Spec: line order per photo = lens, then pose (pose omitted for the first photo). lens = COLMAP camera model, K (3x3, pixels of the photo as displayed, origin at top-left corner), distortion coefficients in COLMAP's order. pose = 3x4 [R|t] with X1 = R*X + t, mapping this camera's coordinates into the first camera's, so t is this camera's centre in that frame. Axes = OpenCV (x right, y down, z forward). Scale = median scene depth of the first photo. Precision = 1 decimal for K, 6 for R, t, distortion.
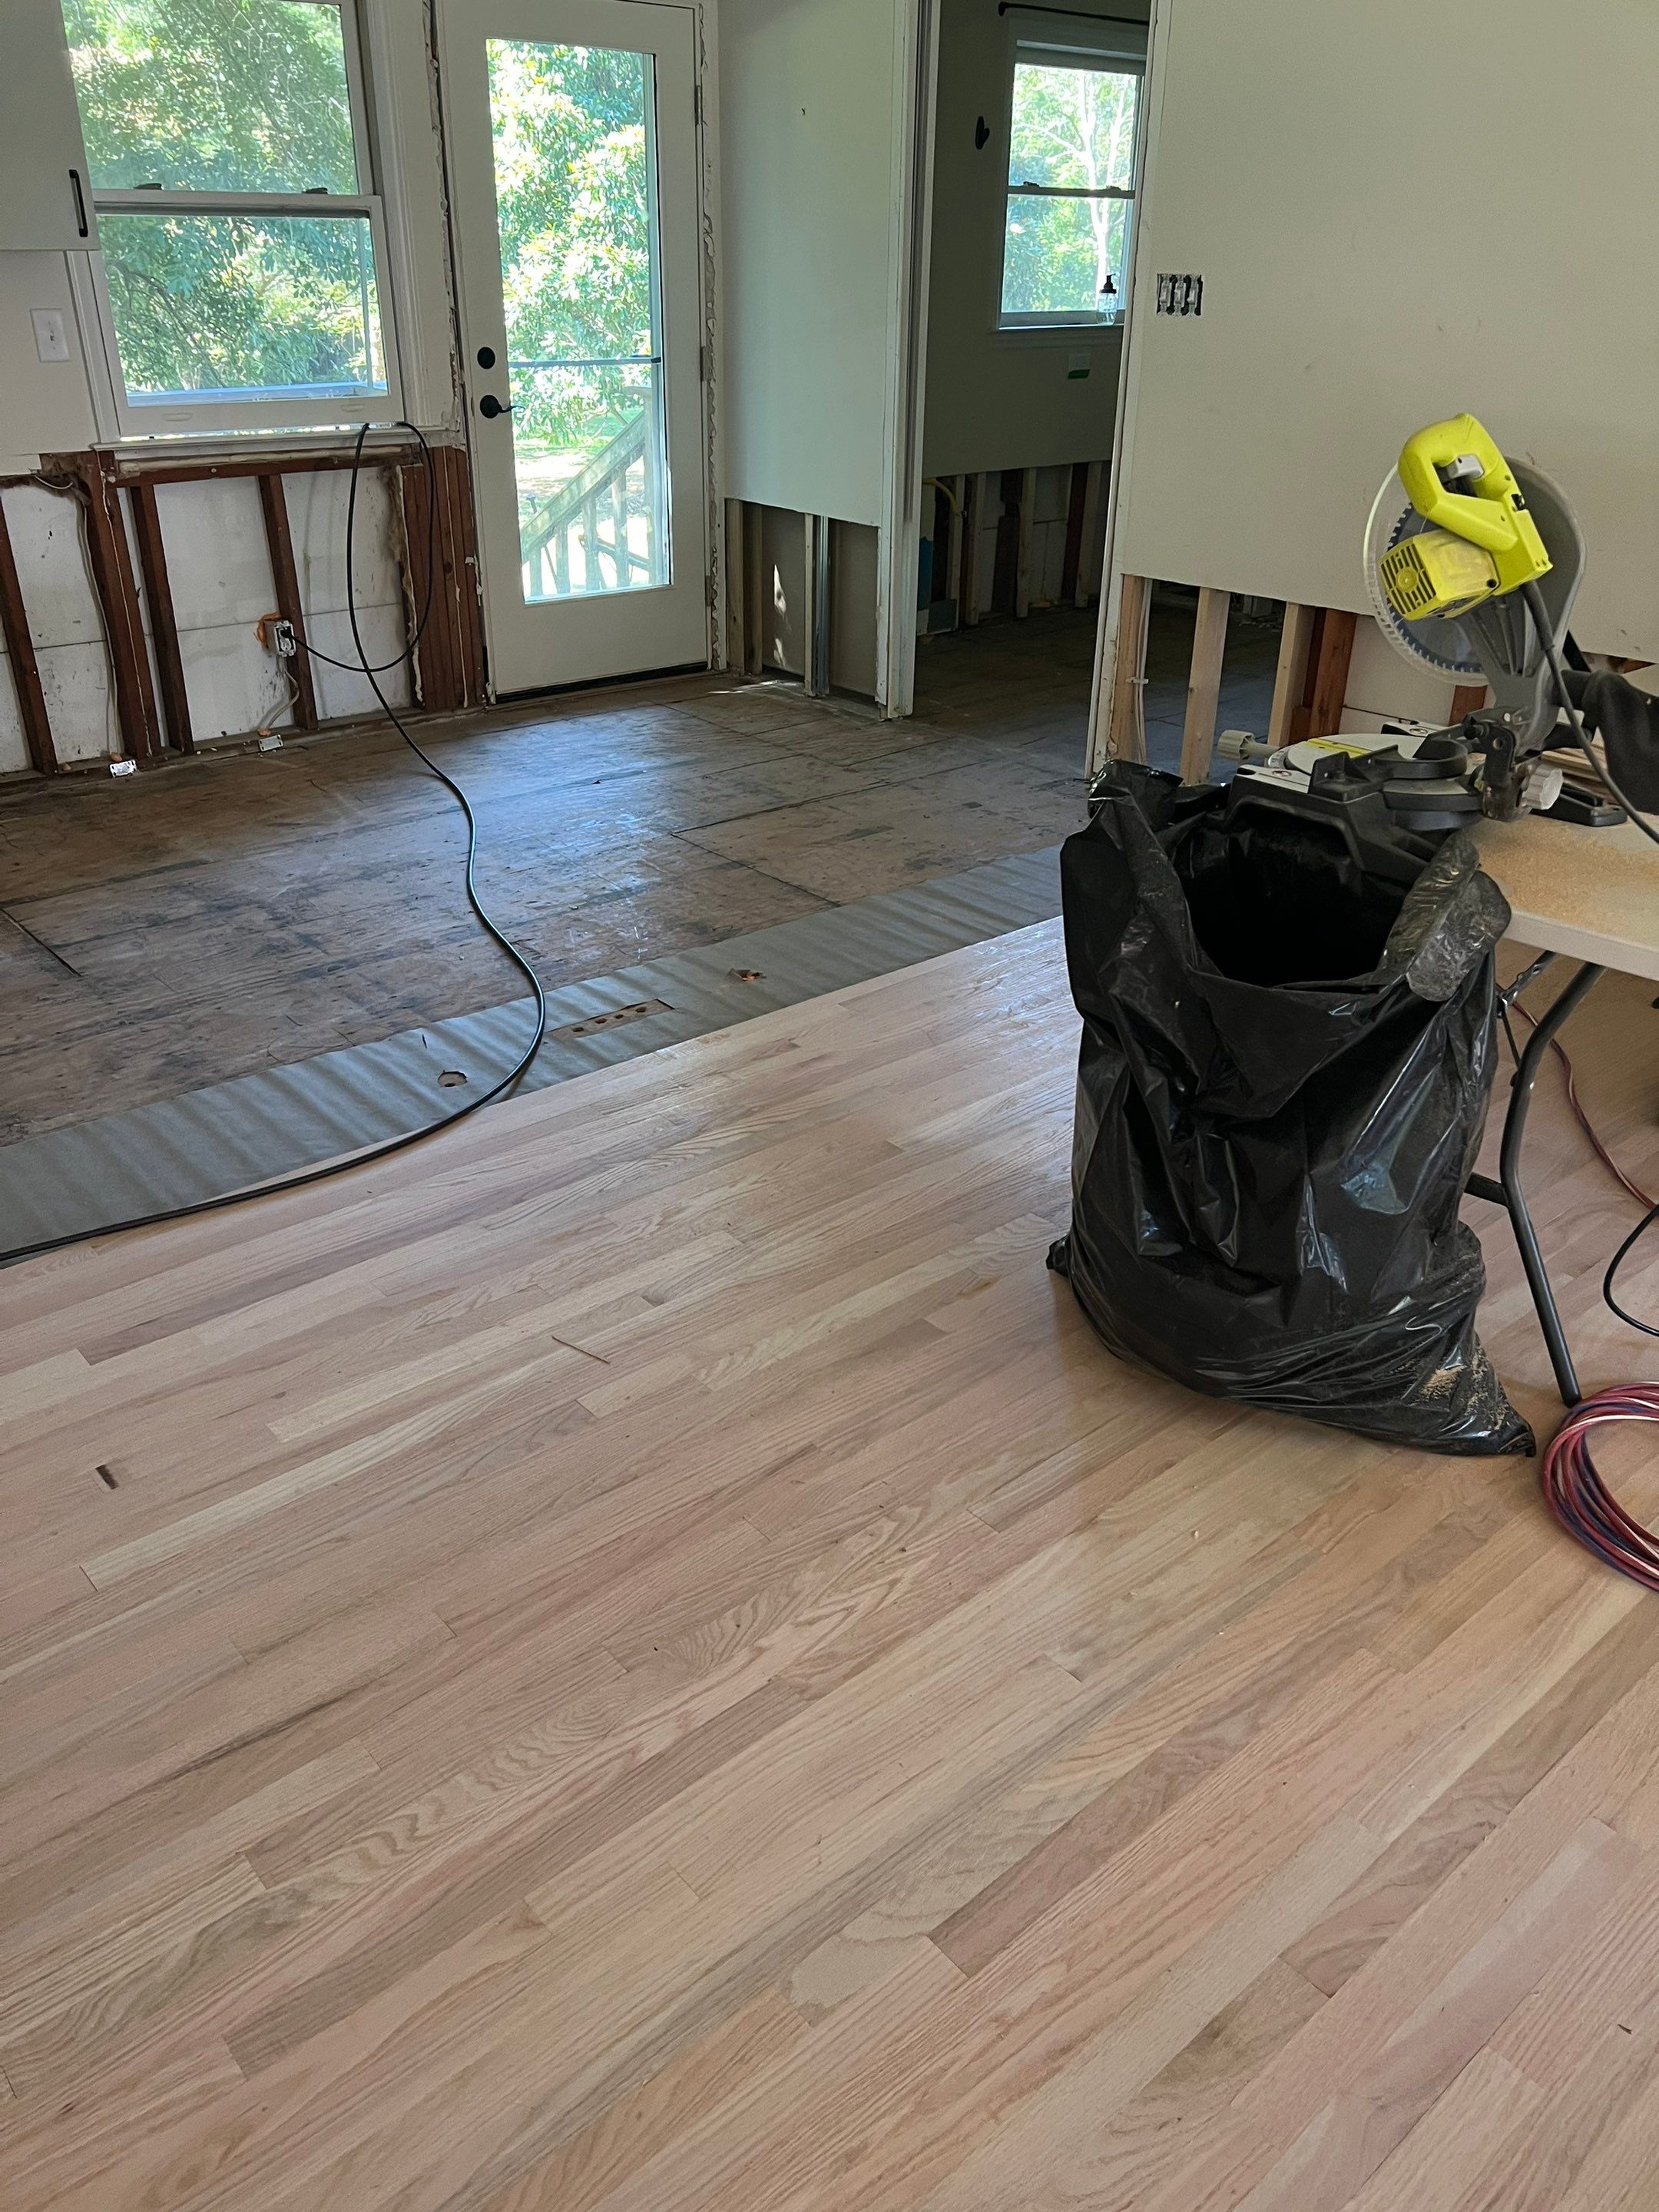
lens RADIAL K [[1658.7, 0, 829.5], [0, 1658.7, 1106.0], [0, 0, 1]] dist [0.085761, -0.114726]
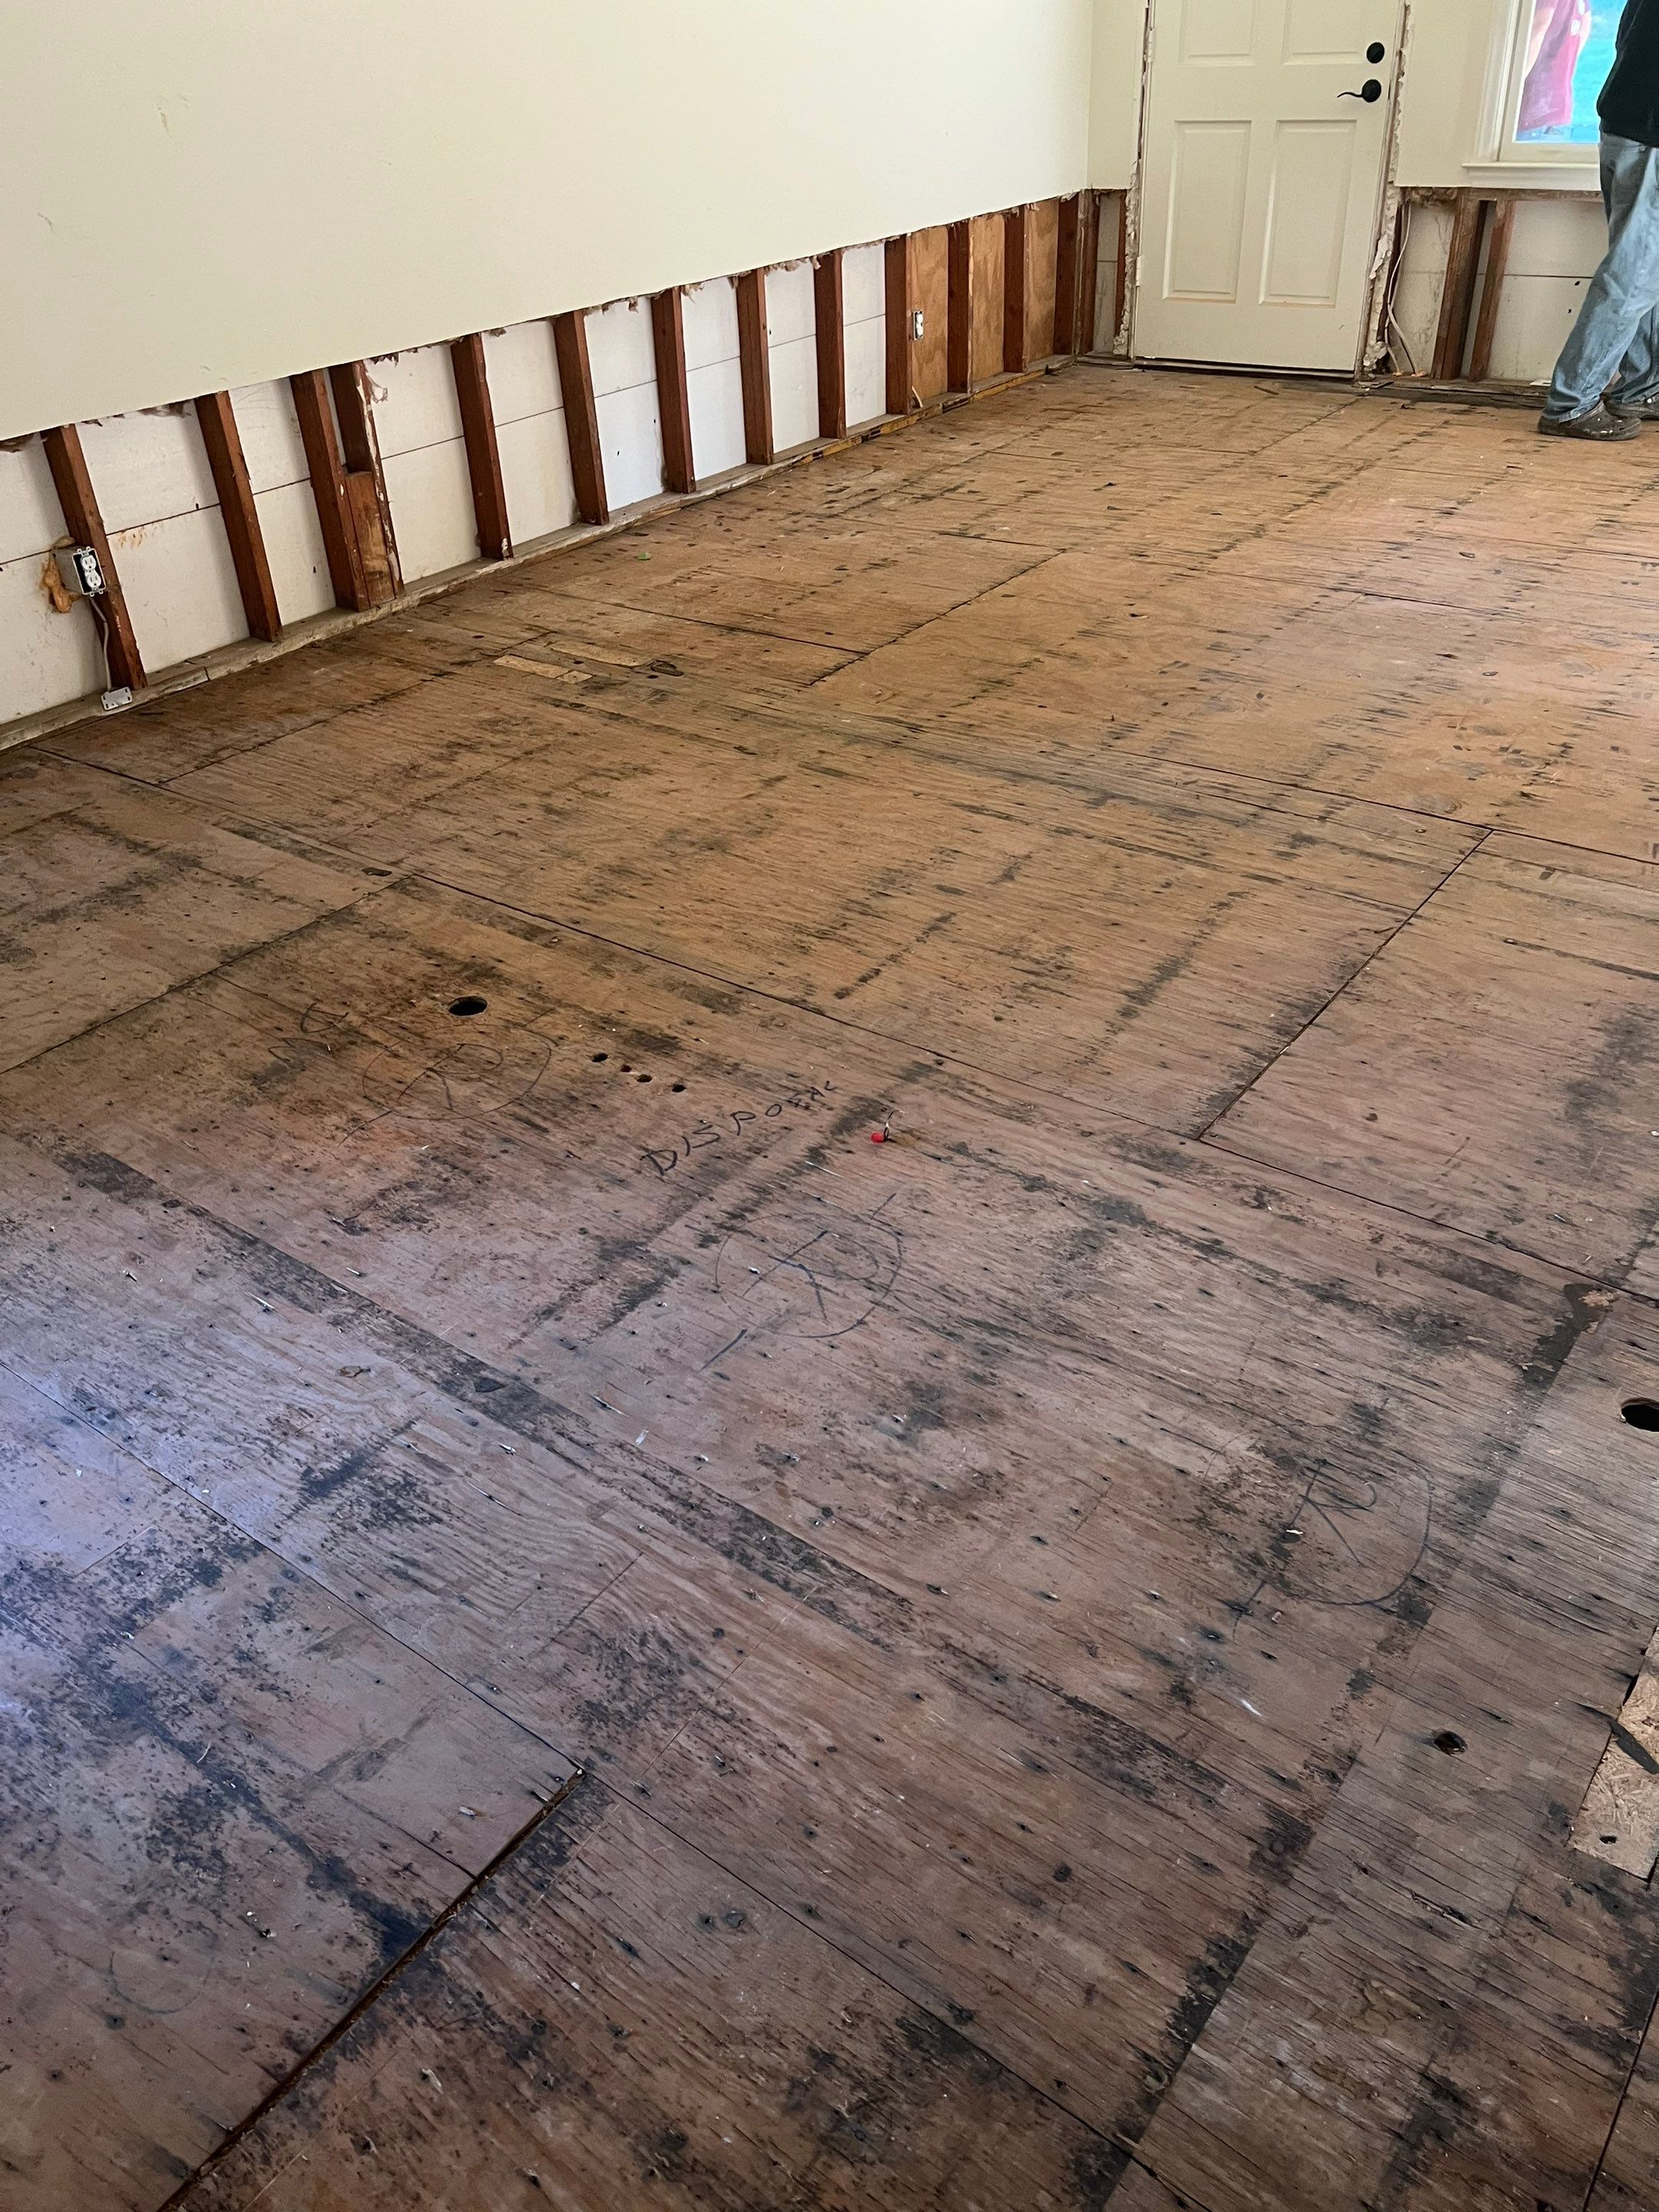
lens RADIAL K [[1574.9, 0, 865.6], [0, 1574.9, 1108.5], [0, 0, 1]] dist [0.060568, -0.102400]
pose [[-0.241554, -0.546398, 0.801935, -0.431560], [0.463690, 0.660963, 0.590017, -0.241290], [-0.852434, 0.514370, 0.093701, 0.513349]]
